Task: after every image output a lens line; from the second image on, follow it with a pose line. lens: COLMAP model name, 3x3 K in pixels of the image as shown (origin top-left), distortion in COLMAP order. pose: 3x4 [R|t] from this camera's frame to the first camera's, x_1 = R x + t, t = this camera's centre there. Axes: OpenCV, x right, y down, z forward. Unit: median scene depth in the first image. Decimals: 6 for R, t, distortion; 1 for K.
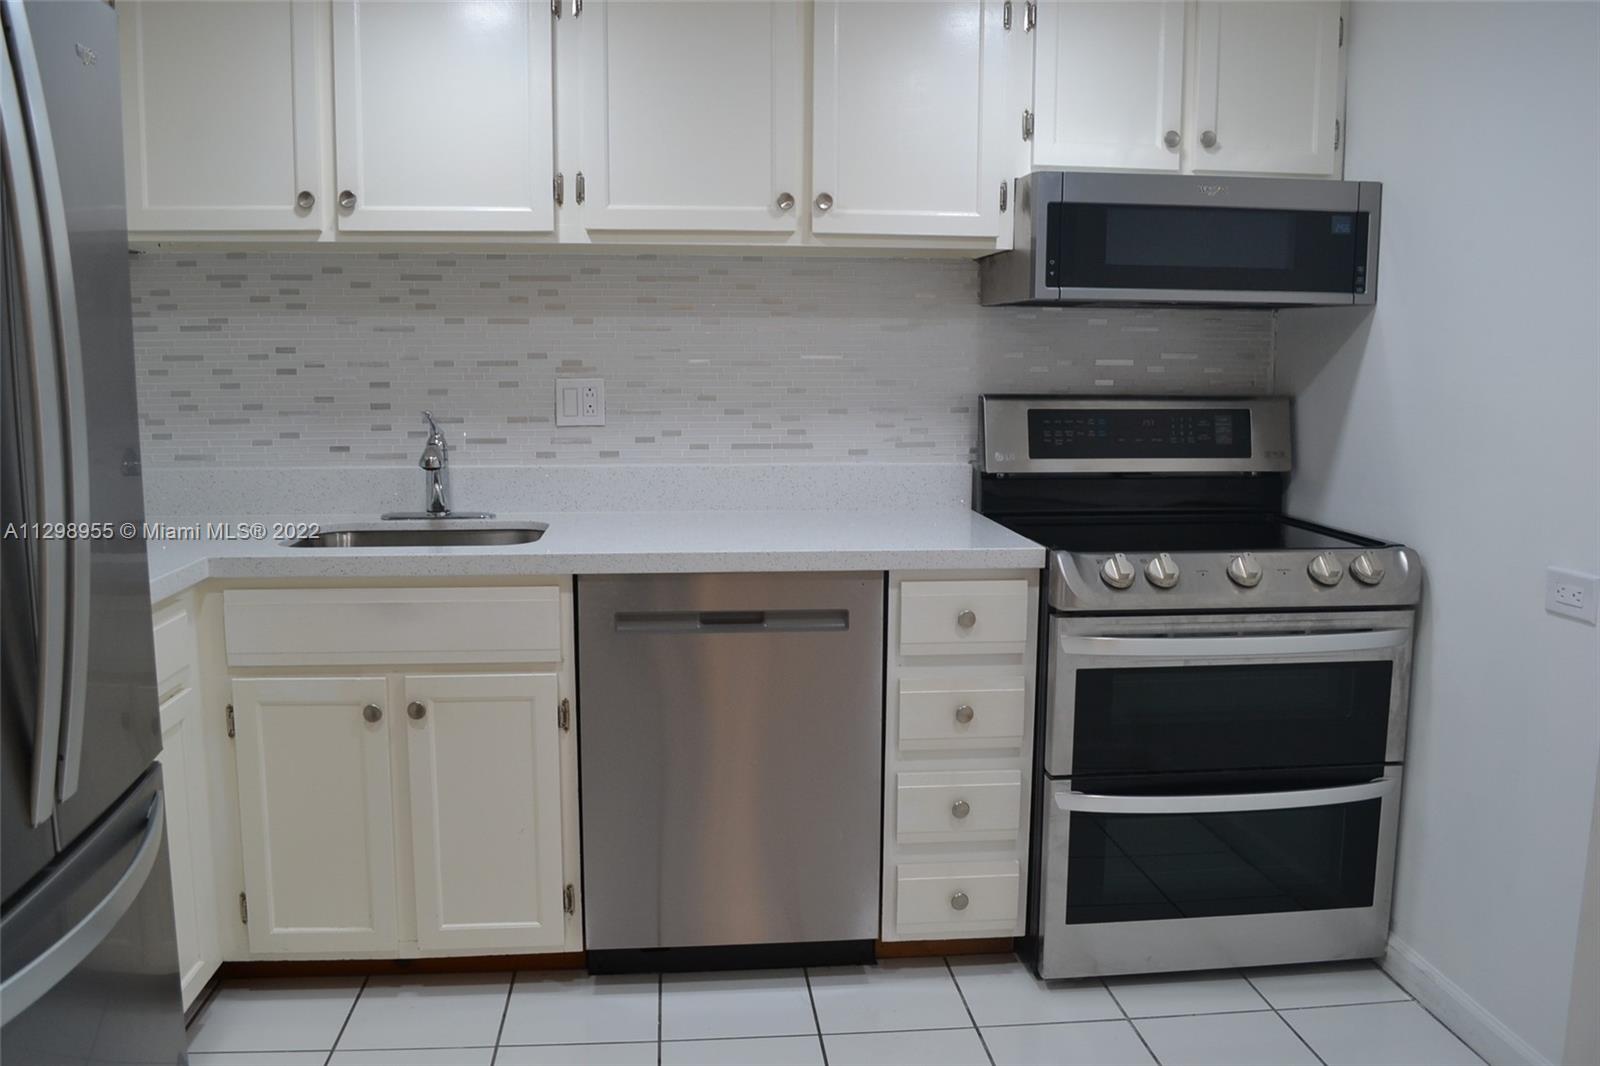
lens RADIAL K [[1274.0, 0, 787.2], [0, 1274.0, 530.4], [0, 0, 1]] dist [-0.089202, 0.036274]
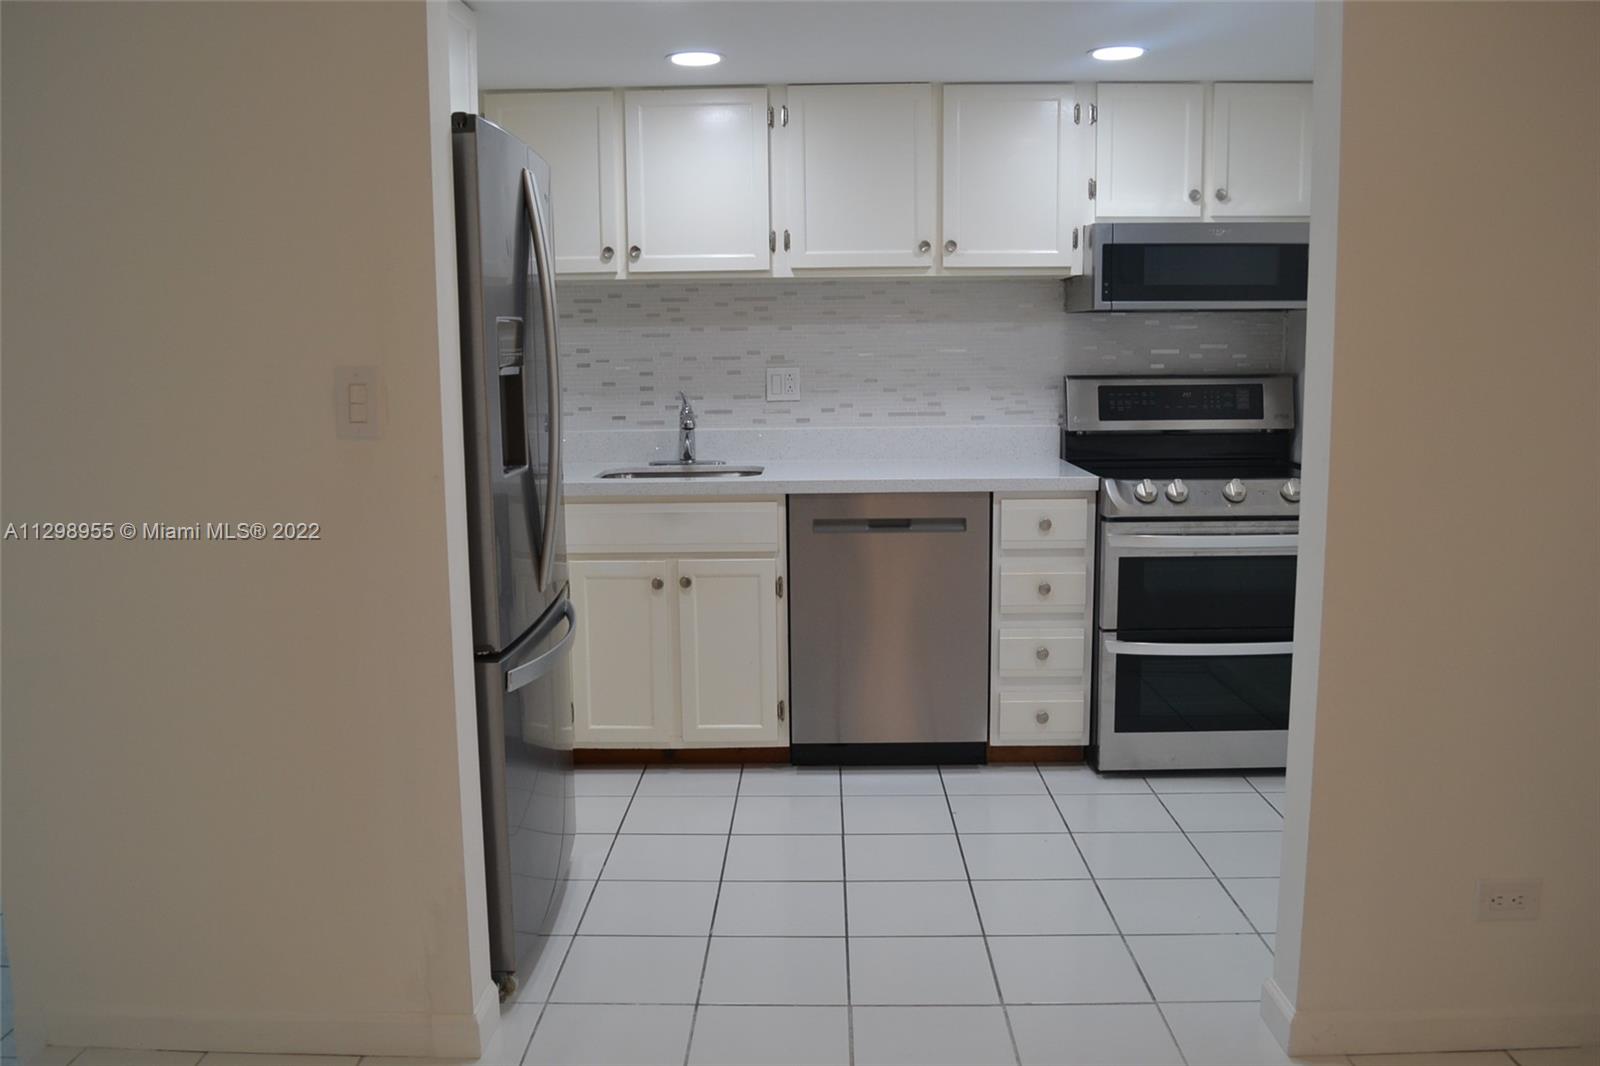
lens RADIAL K [[1274.0, 0, 785.3], [0, 1274.0, 528.9], [0, 0, 1]] dist [-0.089202, 0.036274]
pose [[0.992649, 0.000591, -0.121024, 0.016277], [0.000159, 0.999981, 0.006191, 0.060876], [0.121025, -0.006164, 0.992630, -0.488680]]
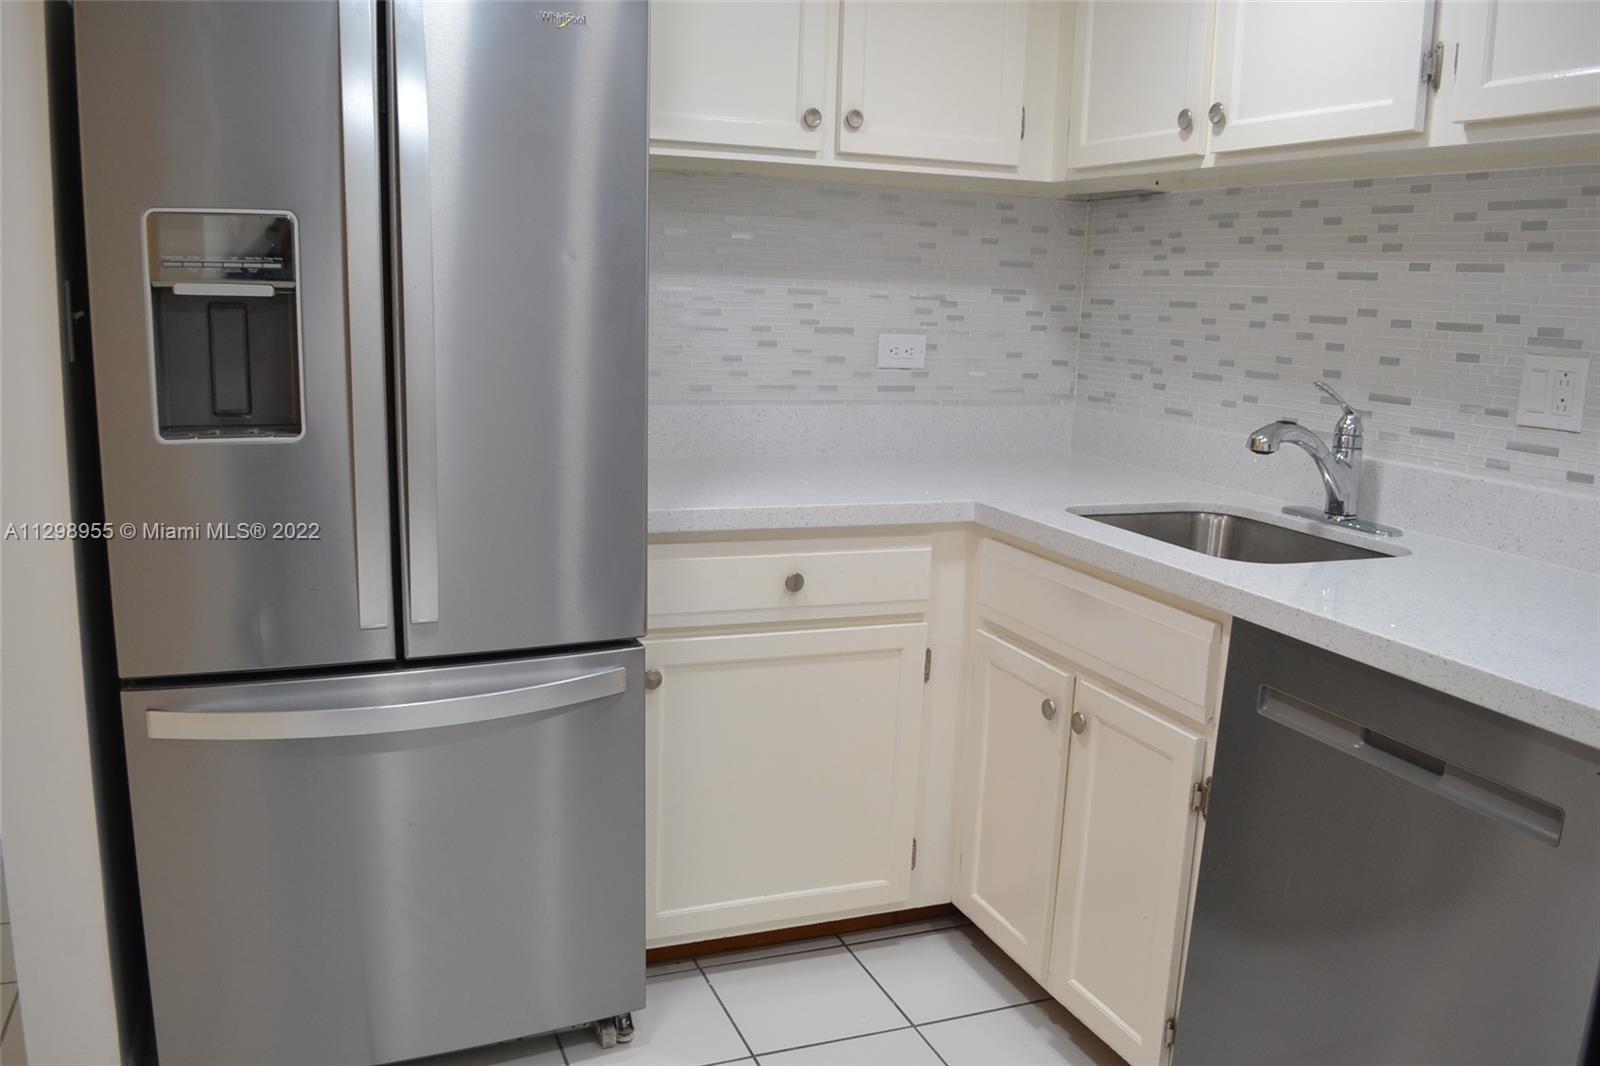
lens RADIAL K [[1274.0, 0, 800.7], [0, 1274.0, 540.5], [0, 0, 1]] dist [-0.089202, 0.036274]
pose [[0.288907, 0.192200, -0.937866, 0.382507], [-0.163275, 0.975180, 0.149550, -0.065646], [0.943331, 0.109924, 0.313118, 0.494581]]
